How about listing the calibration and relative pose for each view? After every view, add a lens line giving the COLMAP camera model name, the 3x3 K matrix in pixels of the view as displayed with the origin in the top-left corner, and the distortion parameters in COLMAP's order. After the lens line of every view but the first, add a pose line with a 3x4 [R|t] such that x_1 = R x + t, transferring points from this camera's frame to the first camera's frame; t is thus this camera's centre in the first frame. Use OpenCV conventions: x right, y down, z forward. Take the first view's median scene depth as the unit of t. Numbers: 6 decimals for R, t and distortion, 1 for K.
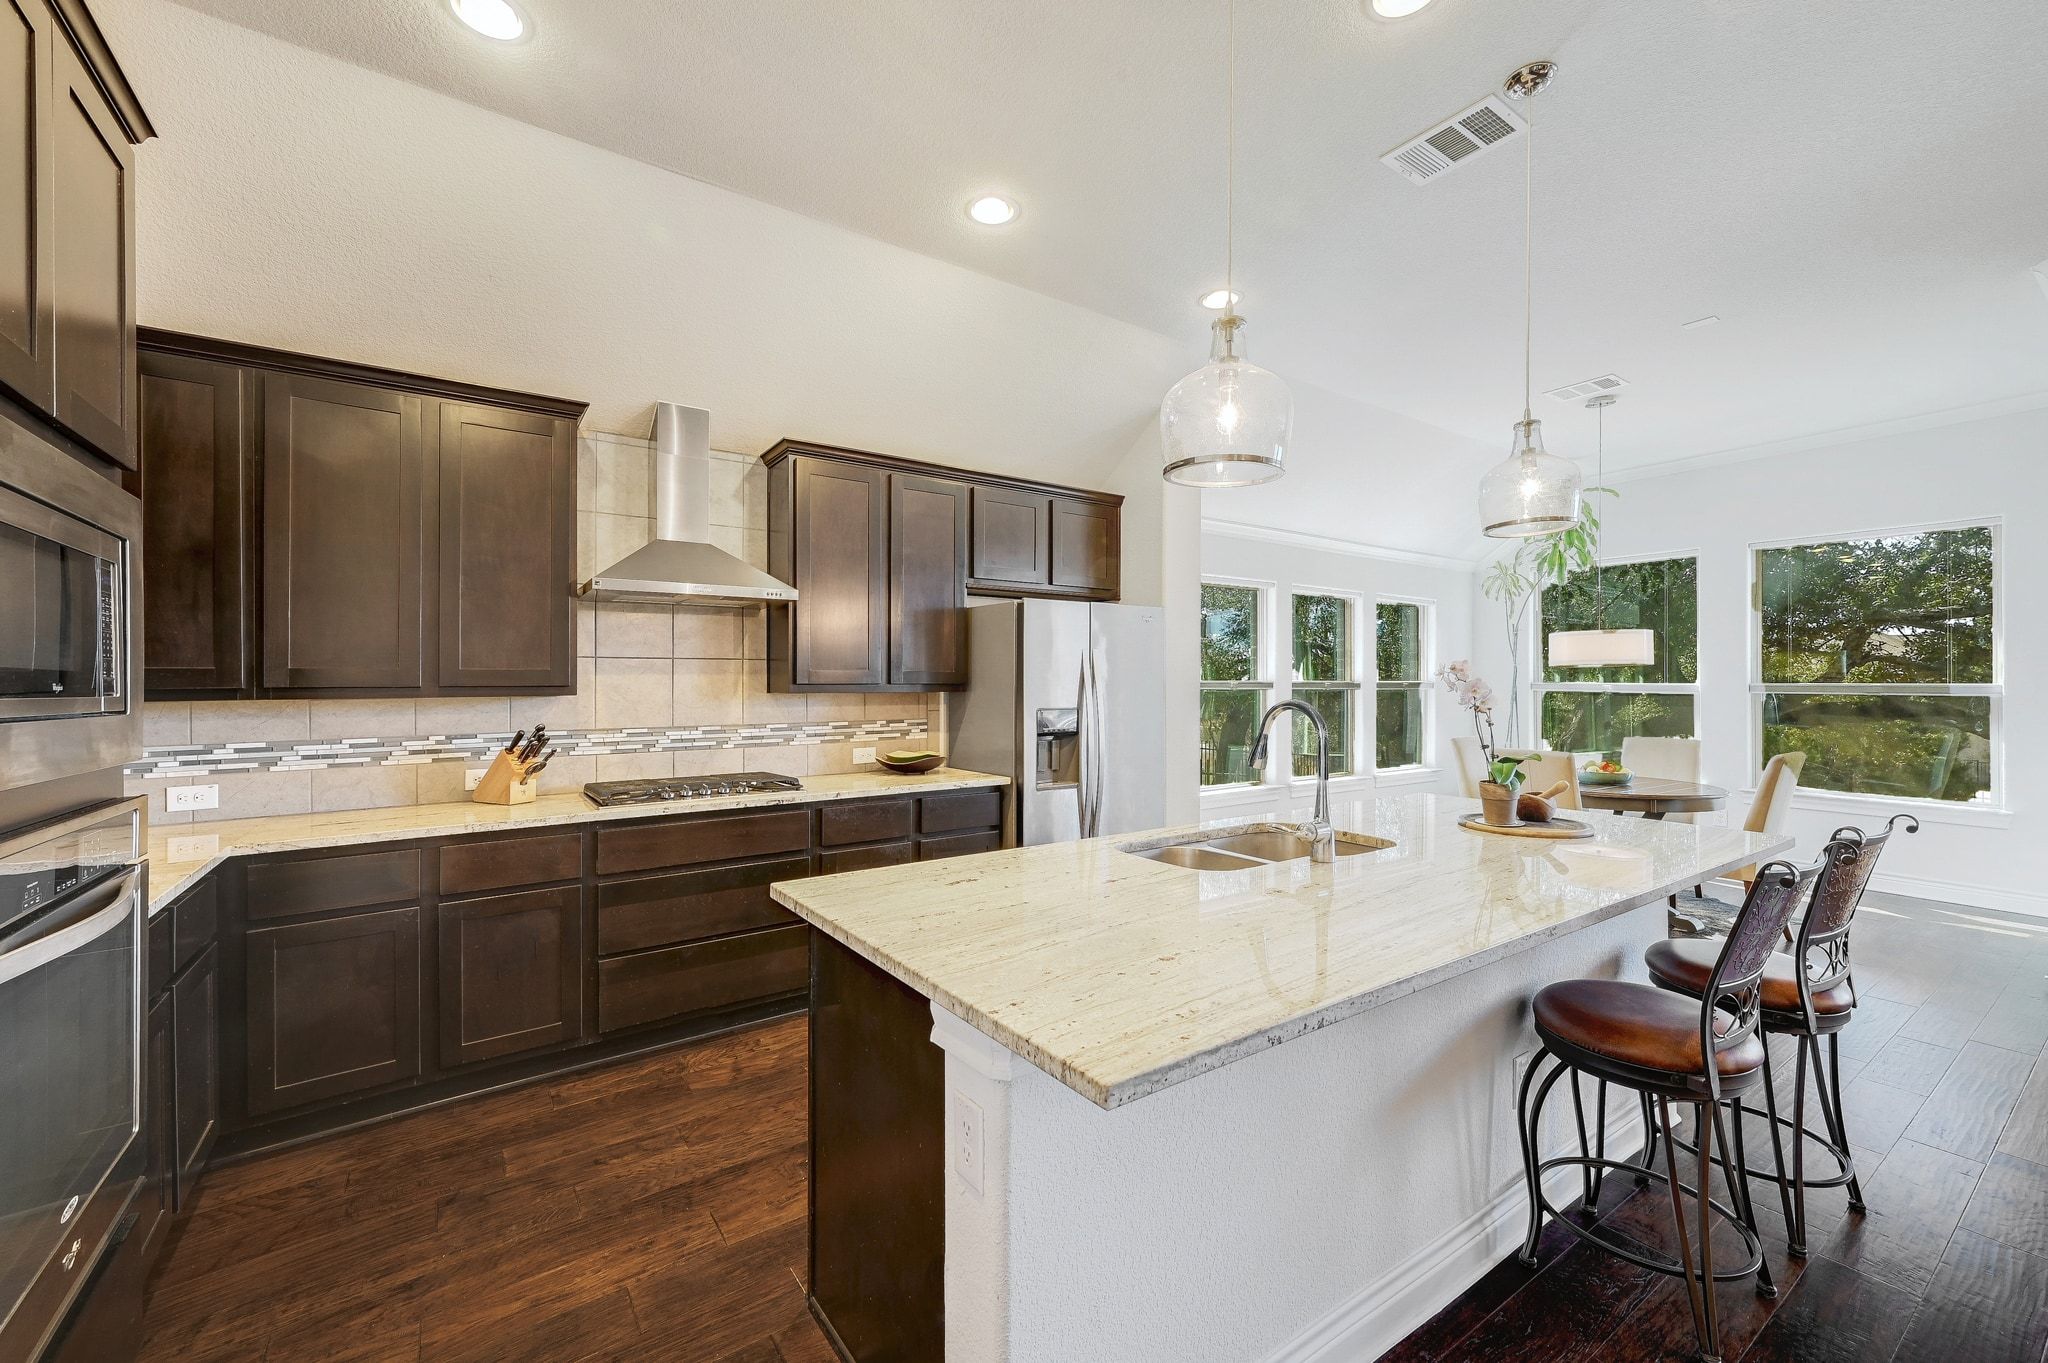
lens RADIAL K [[801.1, 0, 1016.8], [0, 801.1, 681.0], [0, 0, 1]] dist [0.000990, -0.000172]
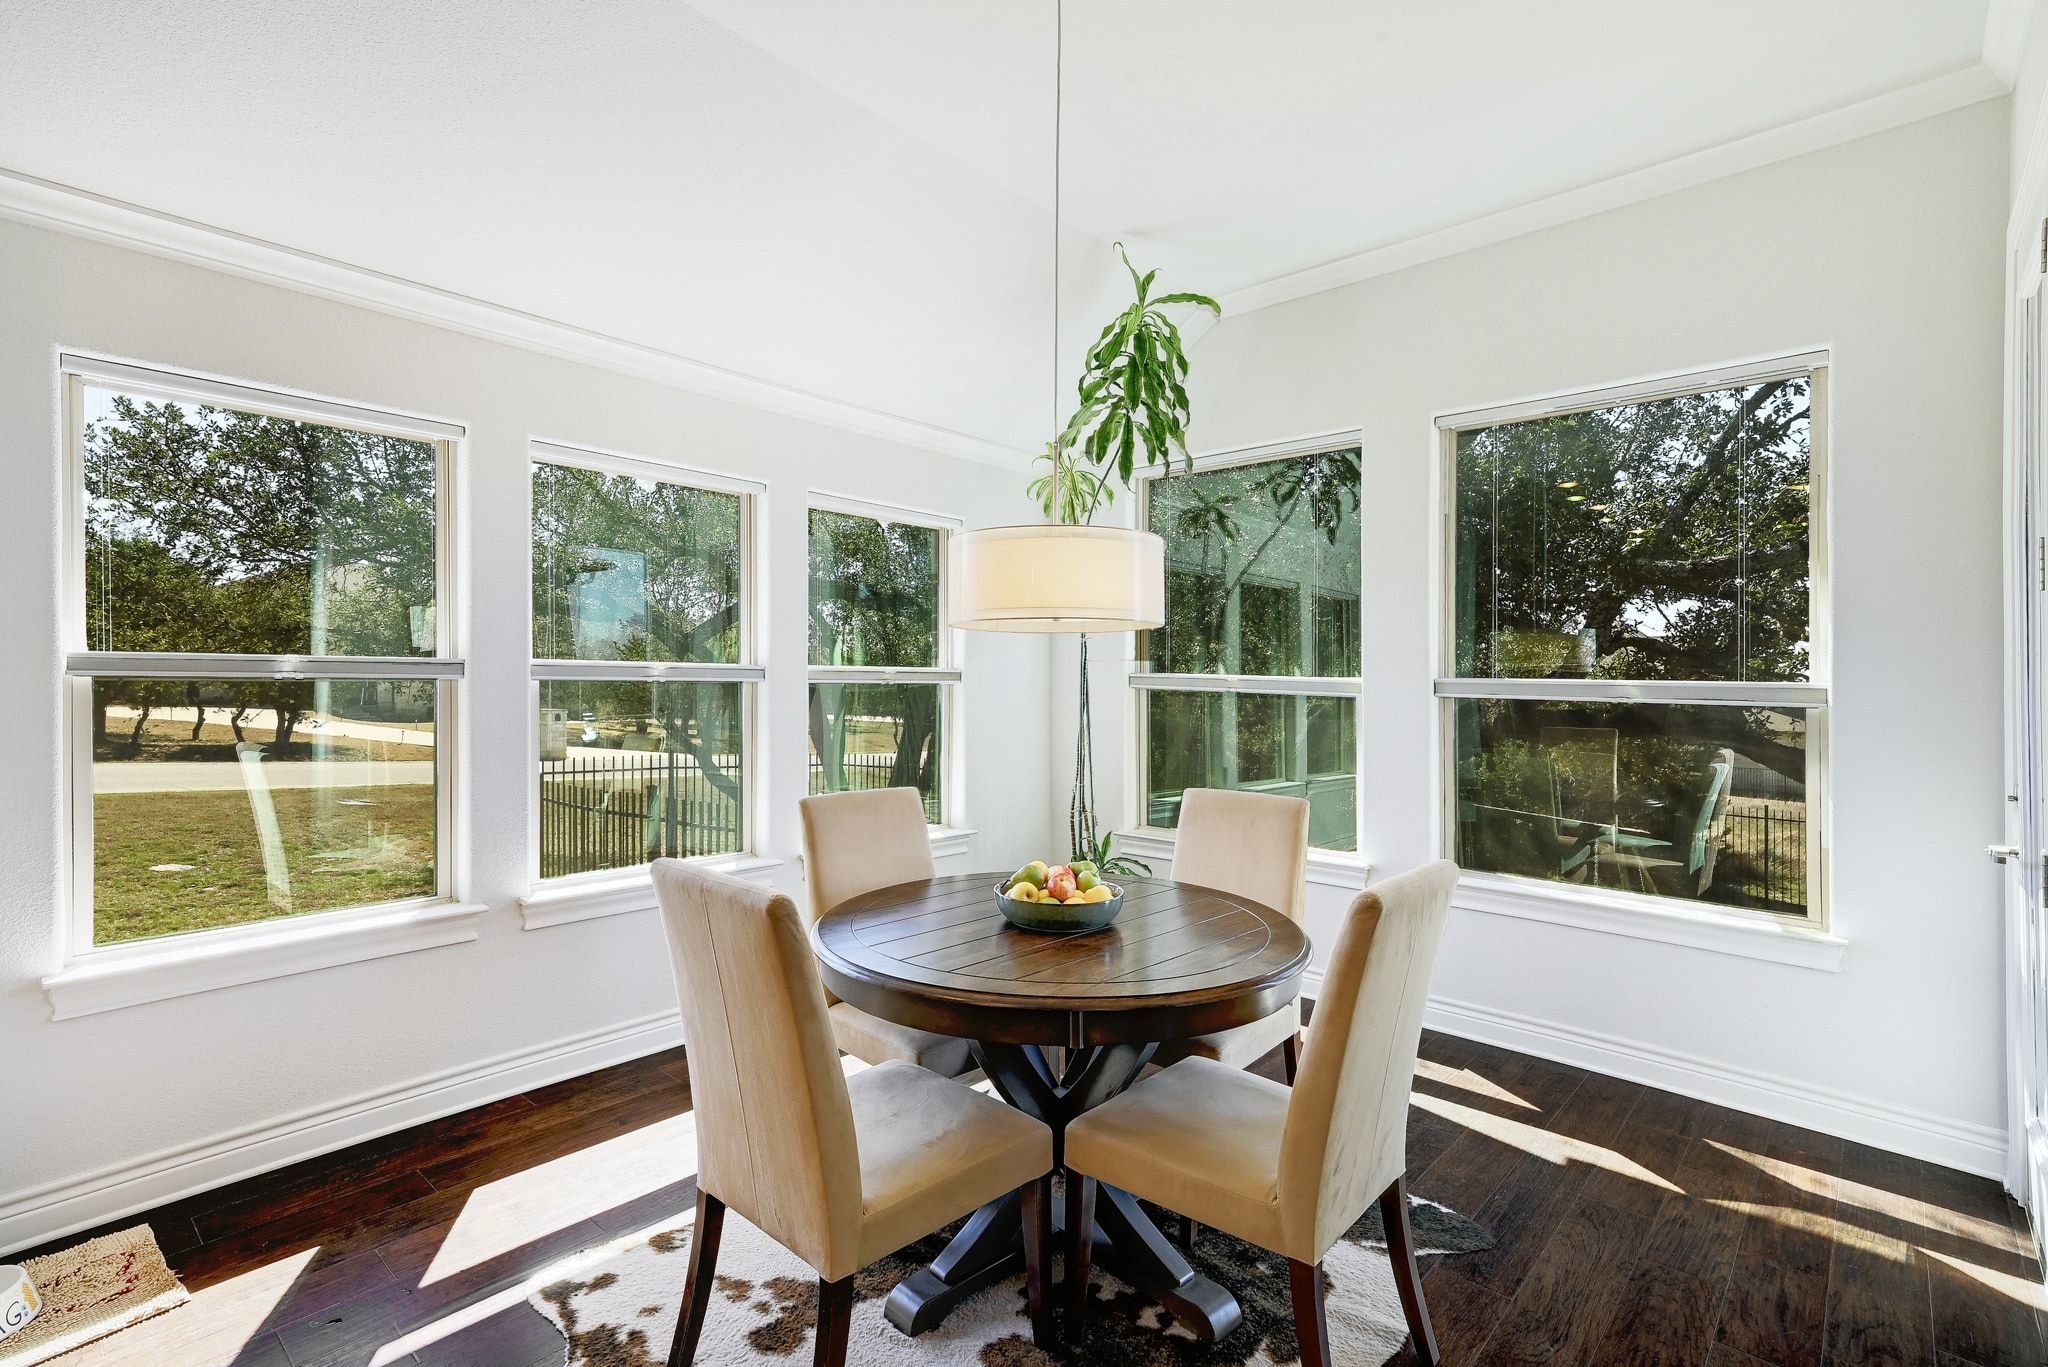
lens RADIAL K [[943.4, 0, 1026.9], [0, 943.4, 686.9], [0, 0, 1]] dist [-0.011917, -0.000049]
pose [[0.976078, 0.015578, 0.216862, 0.490117], [-0.018456, 0.999766, 0.011254, 0.006794], [-0.216636, -0.014987, 0.976138, 0.421558]]
